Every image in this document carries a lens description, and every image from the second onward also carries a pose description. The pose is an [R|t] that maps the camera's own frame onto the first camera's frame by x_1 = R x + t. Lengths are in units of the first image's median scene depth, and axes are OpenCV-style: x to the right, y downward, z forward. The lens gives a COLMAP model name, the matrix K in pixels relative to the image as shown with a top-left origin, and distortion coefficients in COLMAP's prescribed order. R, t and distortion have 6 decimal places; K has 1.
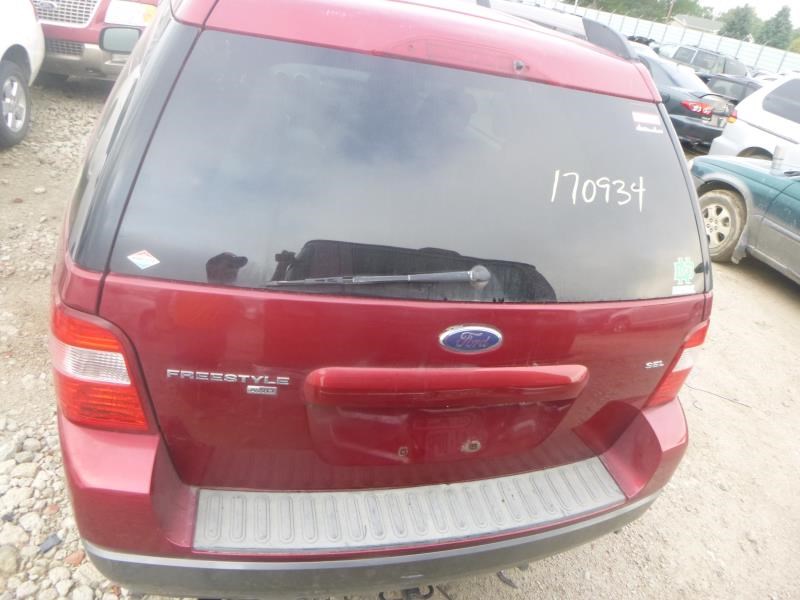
lens RADIAL K [[597.9, 0, 361.4], [0, 597.9, 298.9], [0, 0, 1]] dist [-0.016232, -0.007013]
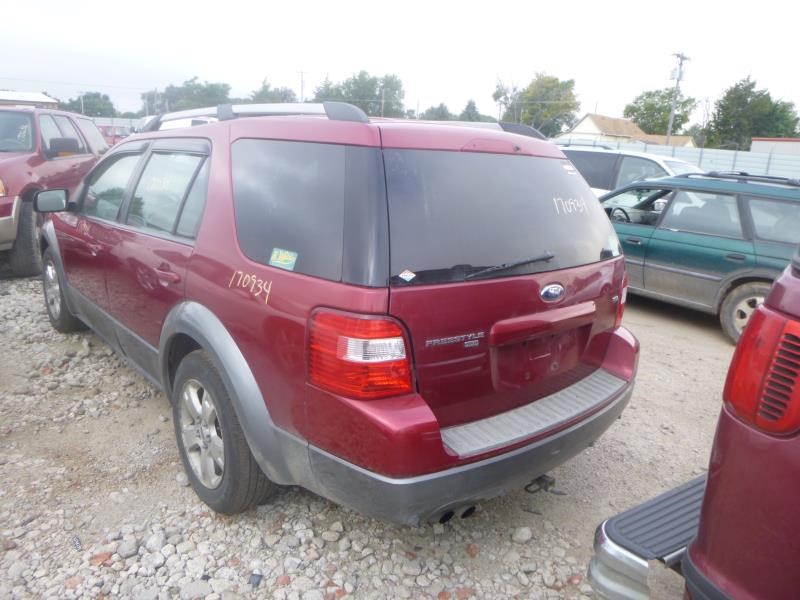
lens RADIAL K [[597.9, 0, 361.4], [0, 597.9, 298.9], [0, 0, 1]] dist [-0.016232, -0.007013]
pose [[0.907536, -0.225941, 0.354019, -0.944522], [0.291972, 0.945350, -0.145139, 0.175454], [-0.301879, 0.235082, 0.923908, -0.445751]]
